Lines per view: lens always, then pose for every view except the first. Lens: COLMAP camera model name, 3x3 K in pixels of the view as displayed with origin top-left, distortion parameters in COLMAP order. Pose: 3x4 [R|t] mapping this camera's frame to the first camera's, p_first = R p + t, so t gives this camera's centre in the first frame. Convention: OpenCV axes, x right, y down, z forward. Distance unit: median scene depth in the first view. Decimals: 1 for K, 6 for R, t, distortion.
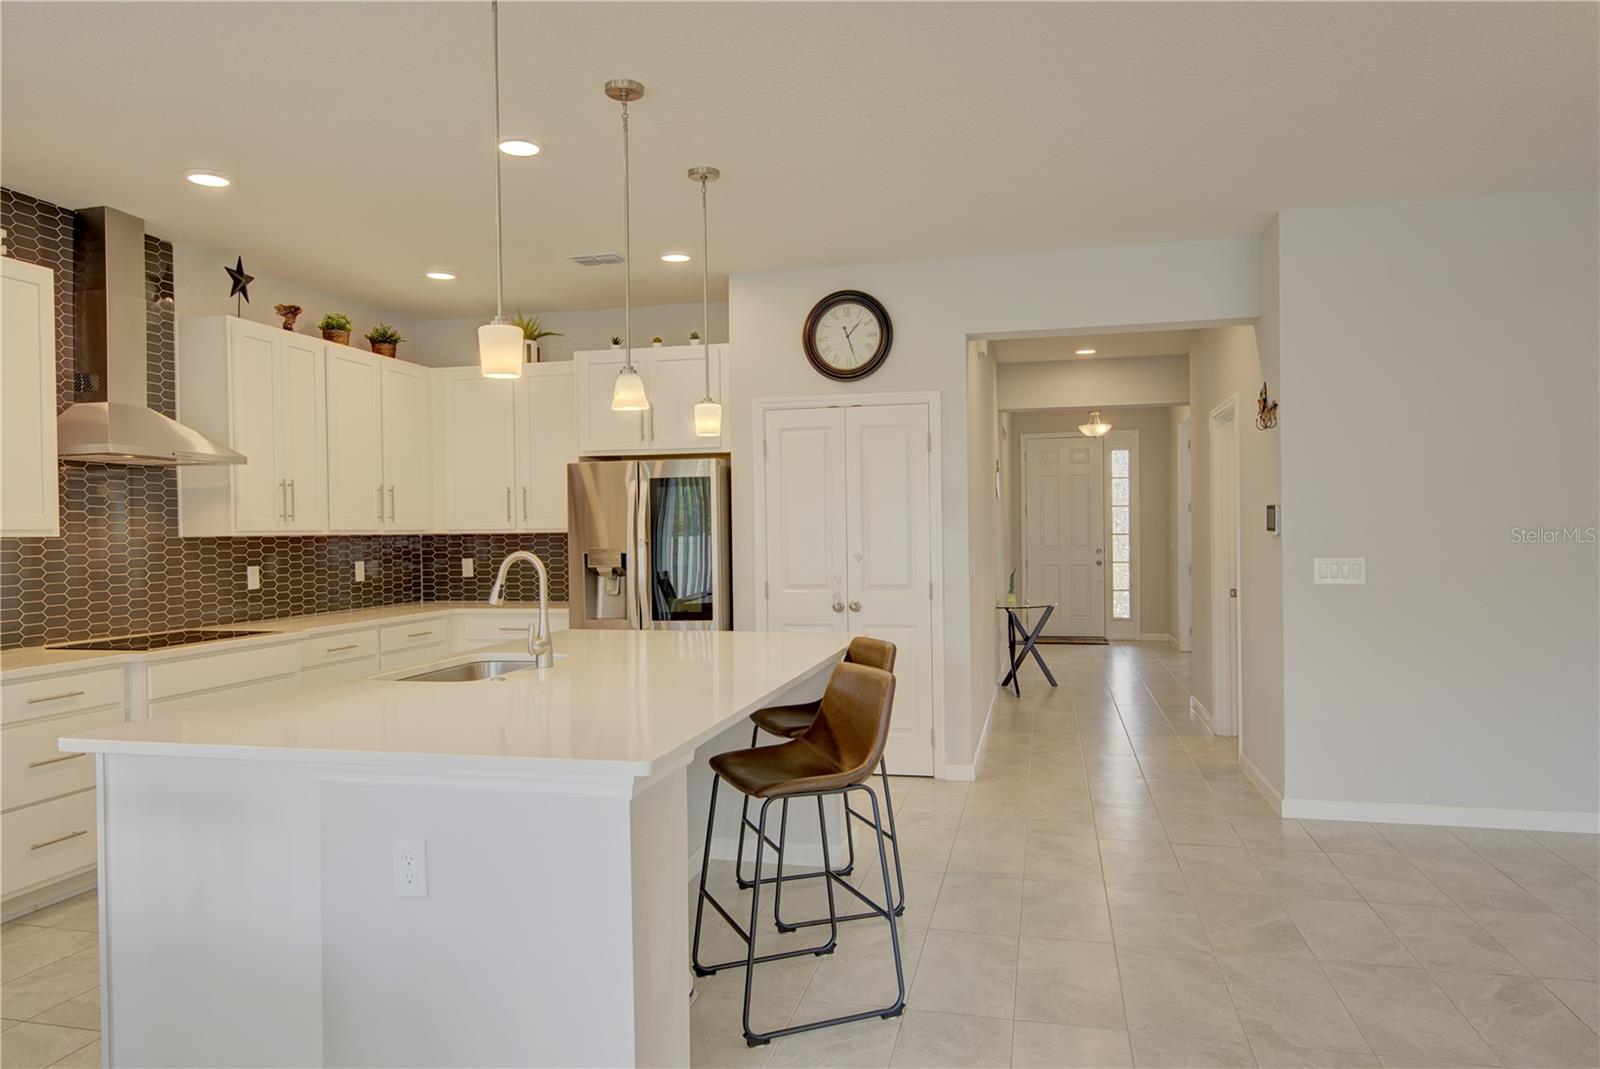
lens RADIAL K [[1066.2, 0, 801.4], [0, 1066.2, 537.6], [0, 0, 1]] dist [0.016989, -0.020950]
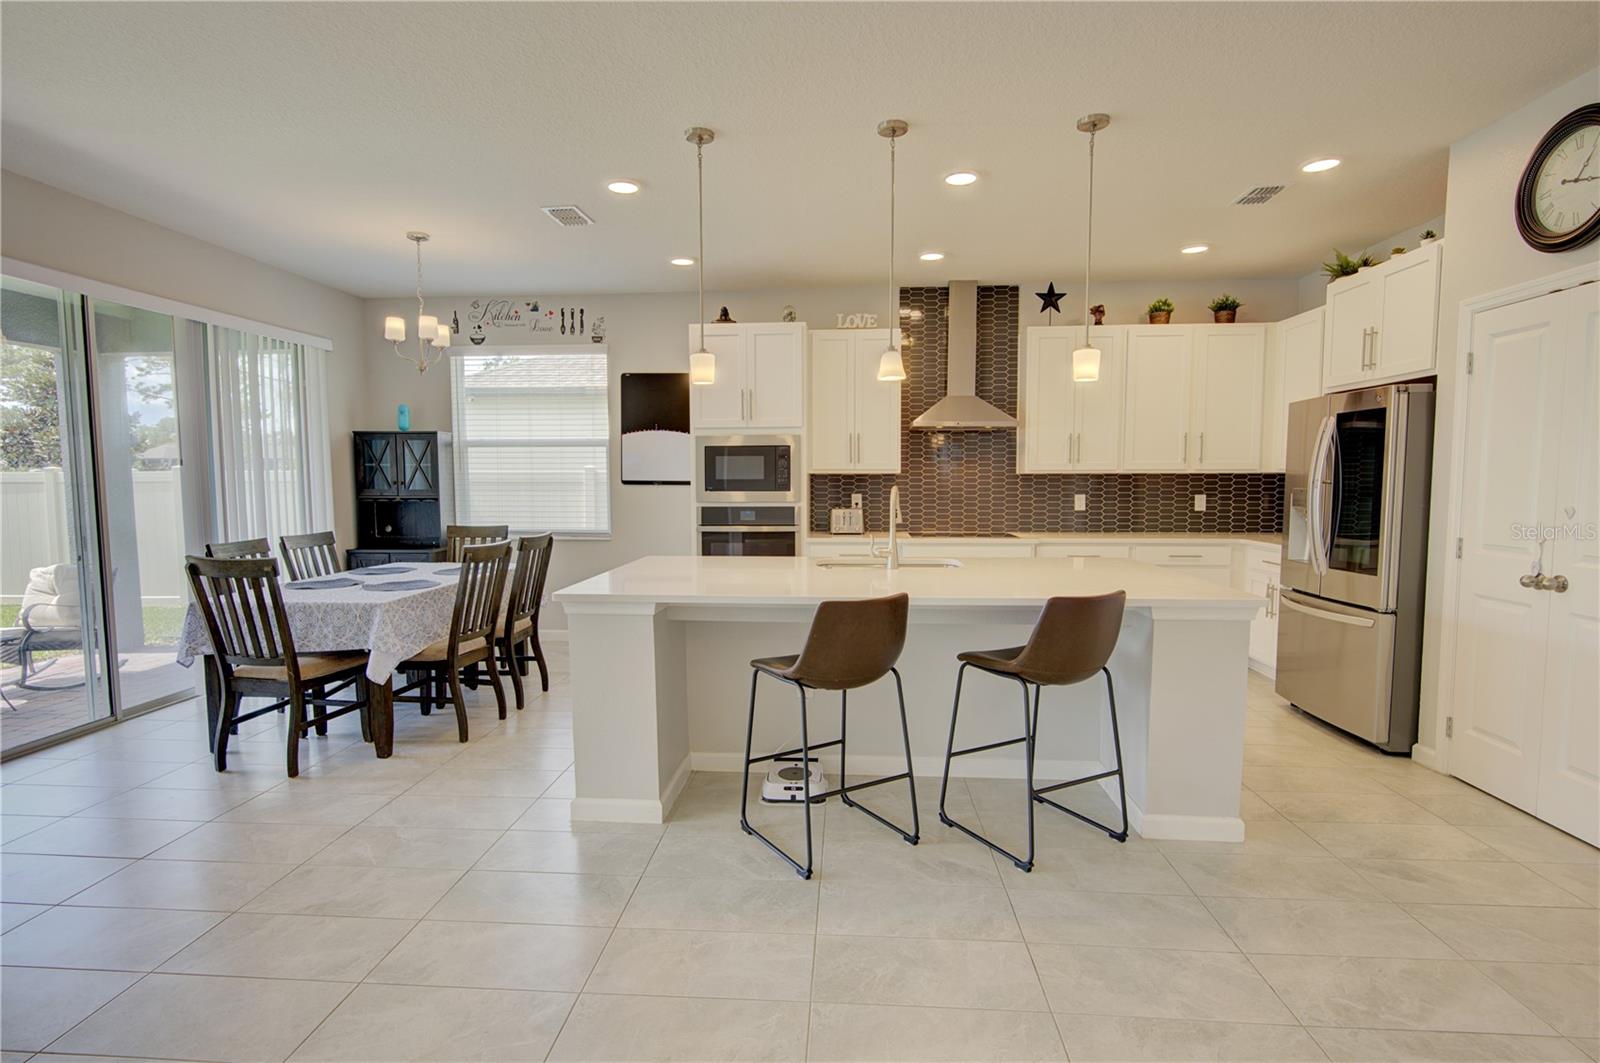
lens RADIAL K [[792.8, 0, 786.8], [0, 792.8, 530.2], [0, 0, 1]] dist [0.006336, 0.001262]
pose [[0.146406, 0.078416, -0.986112, 0.481351], [-0.007050, 0.996911, 0.078228, -0.005986], [0.989200, -0.004501, 0.146506, 0.439412]]
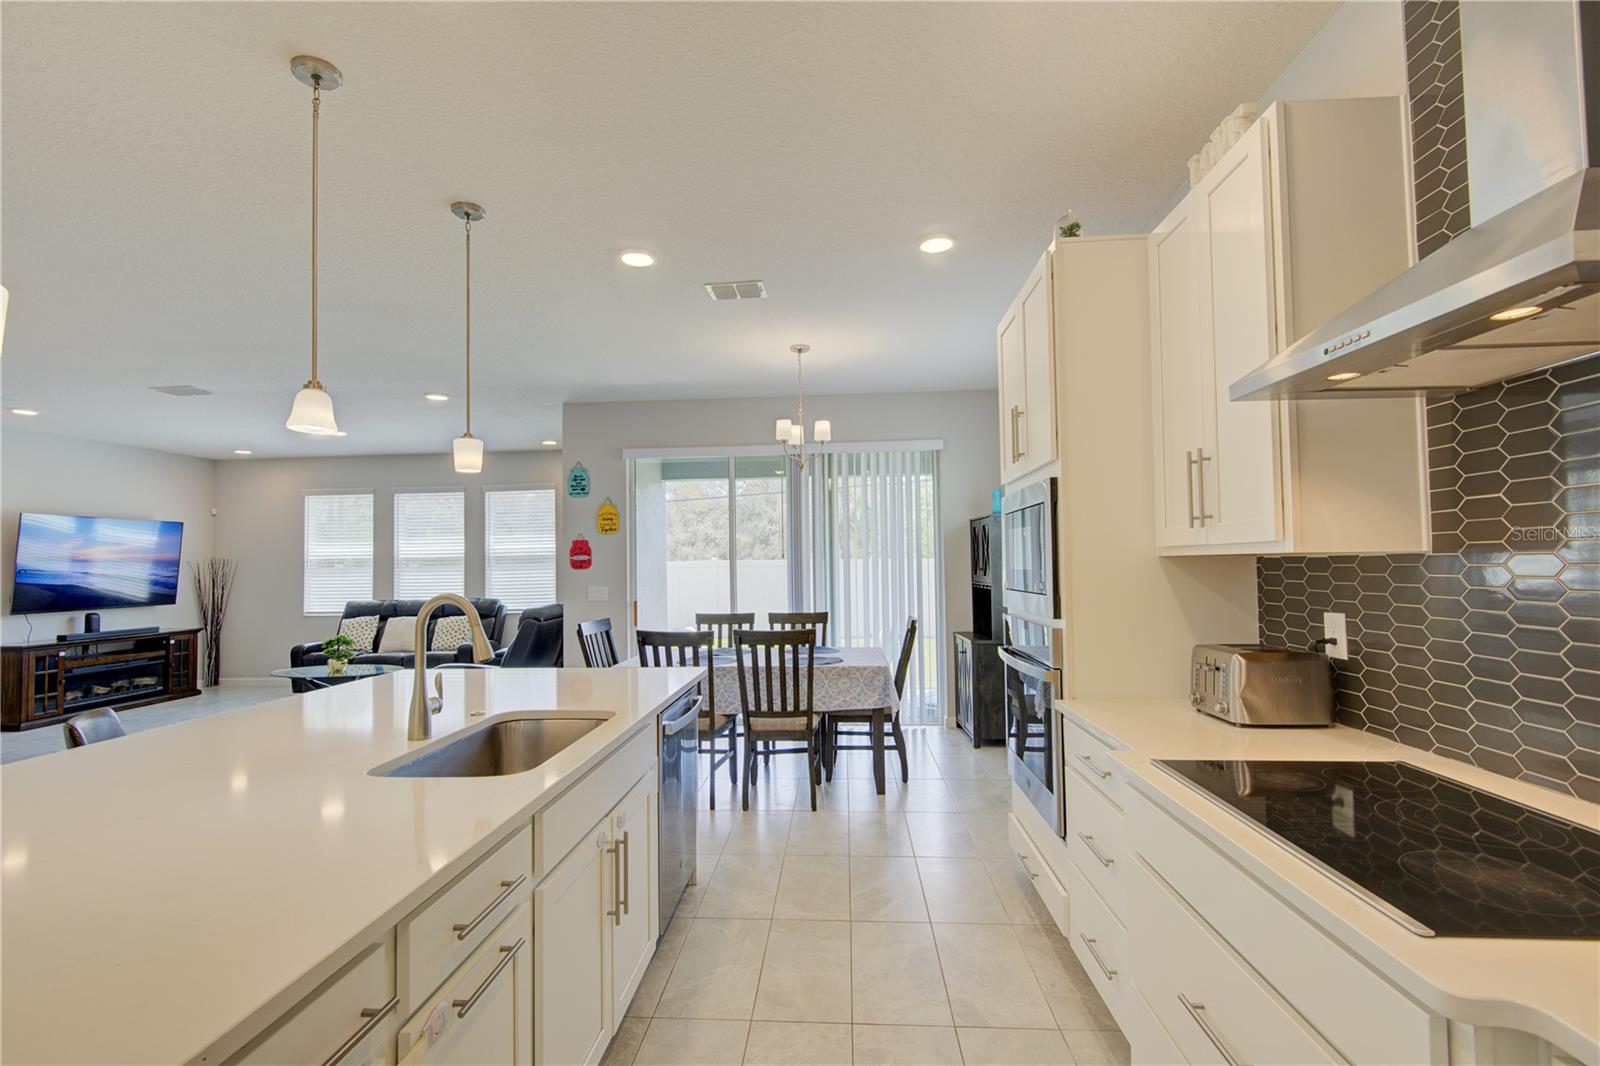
lens RADIAL K [[722.4, 0, 800.8], [0, 722.4, 535.6], [0, 0, 1]] dist [-0.001391, 0.000986]
pose [[-0.985438, 0.023292, -0.168435, -0.266530], [0.028659, 0.999154, -0.029500, -0.004802], [0.167605, -0.033898, -0.985271, 0.987107]]
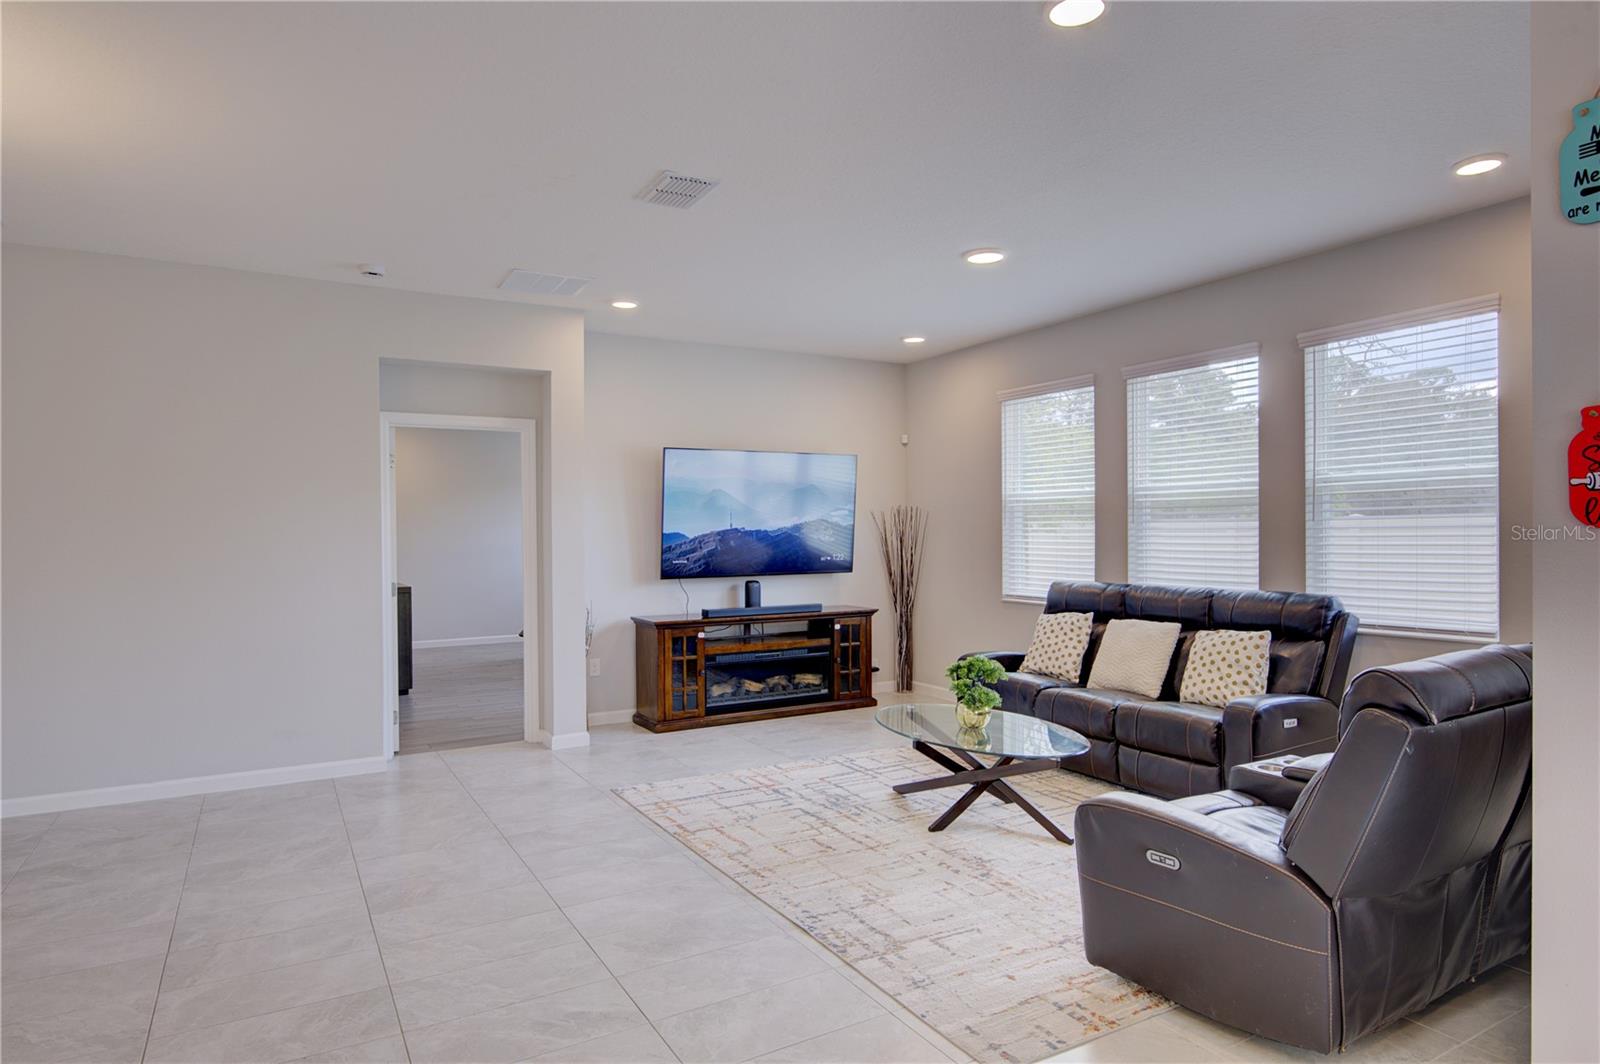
lens RADIAL K [[914.9, 0, 789.5], [0, 914.9, 538.2], [0, 0, 1]] dist [-0.007901, 0.000313]
pose [[-0.682778, 0.013586, 0.730500, -0.155471], [0.021743, 0.999762, 0.001728, 0.001859], [-0.730303, 0.017063, -0.682911, 0.297894]]
